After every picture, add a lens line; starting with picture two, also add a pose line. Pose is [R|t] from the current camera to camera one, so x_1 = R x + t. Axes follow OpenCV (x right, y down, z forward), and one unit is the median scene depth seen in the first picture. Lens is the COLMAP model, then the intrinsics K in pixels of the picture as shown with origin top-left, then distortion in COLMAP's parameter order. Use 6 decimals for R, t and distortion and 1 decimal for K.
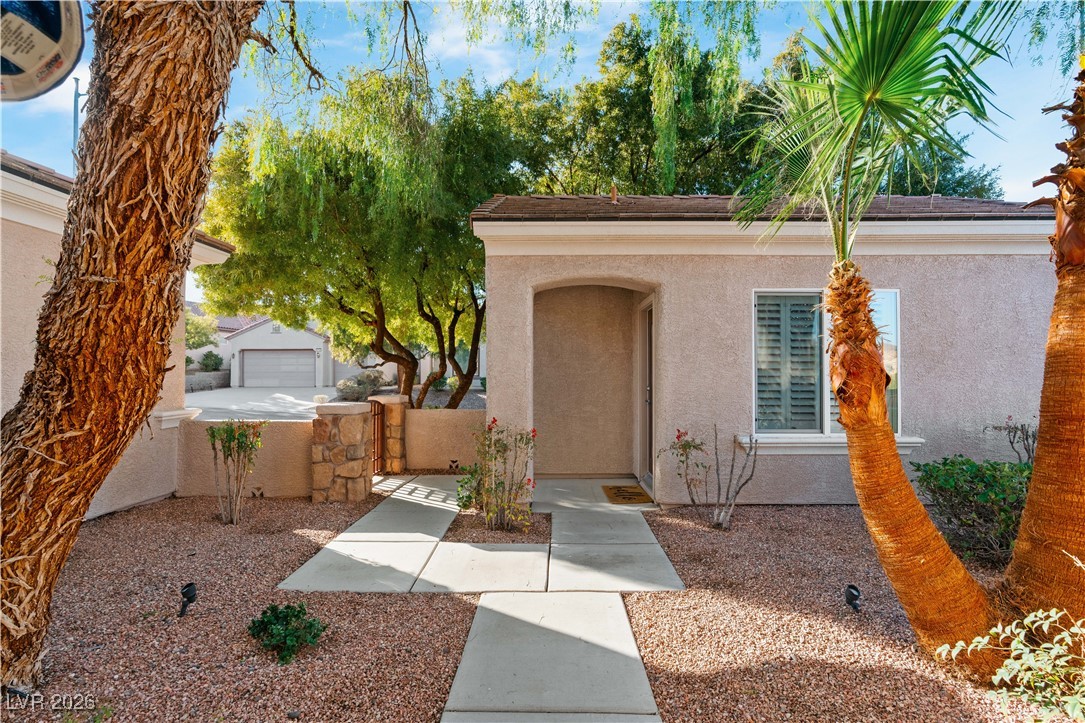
lens RADIAL K [[490.3, 0, 534.8], [0, 490.3, 354.0], [0, 0, 1]] dist [-0.002502, 0.000971]
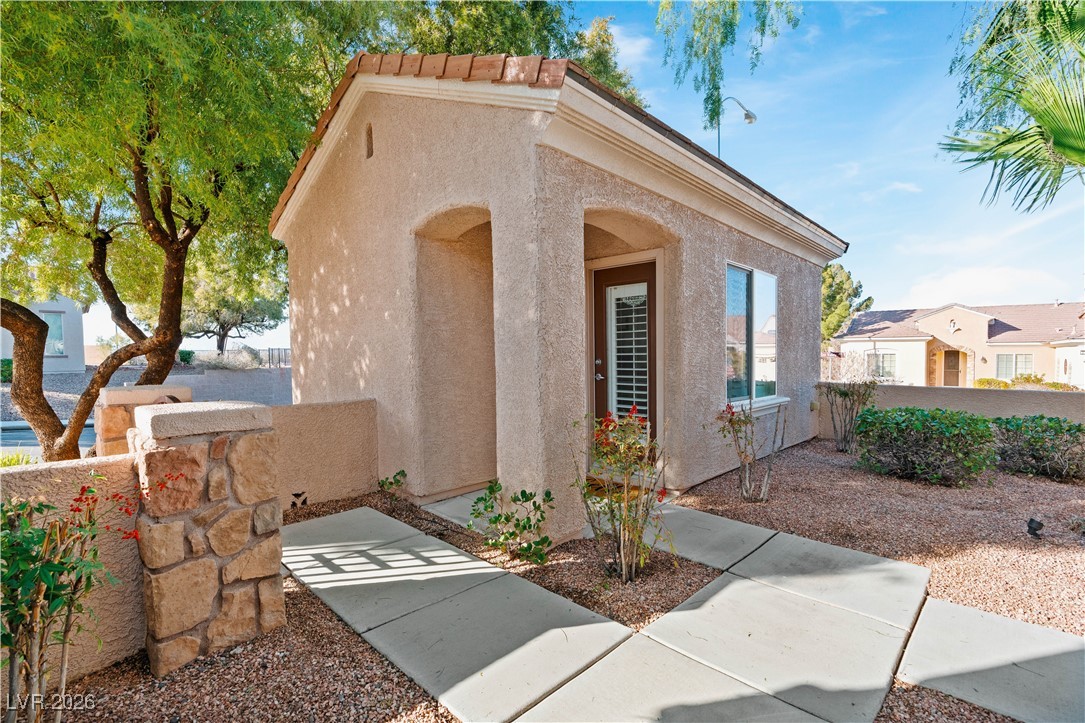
lens RADIAL K [[502.2, 0, 542.5], [0, 502.2, 361.5], [0, 0, 1]] dist [-0.002302, -0.000089]
pose [[0.677887, -0.011469, 0.735077, -0.532785], [-0.032888, 0.998404, 0.045907, 0.038284], [-0.734430, -0.055295, 0.676428, 0.540934]]
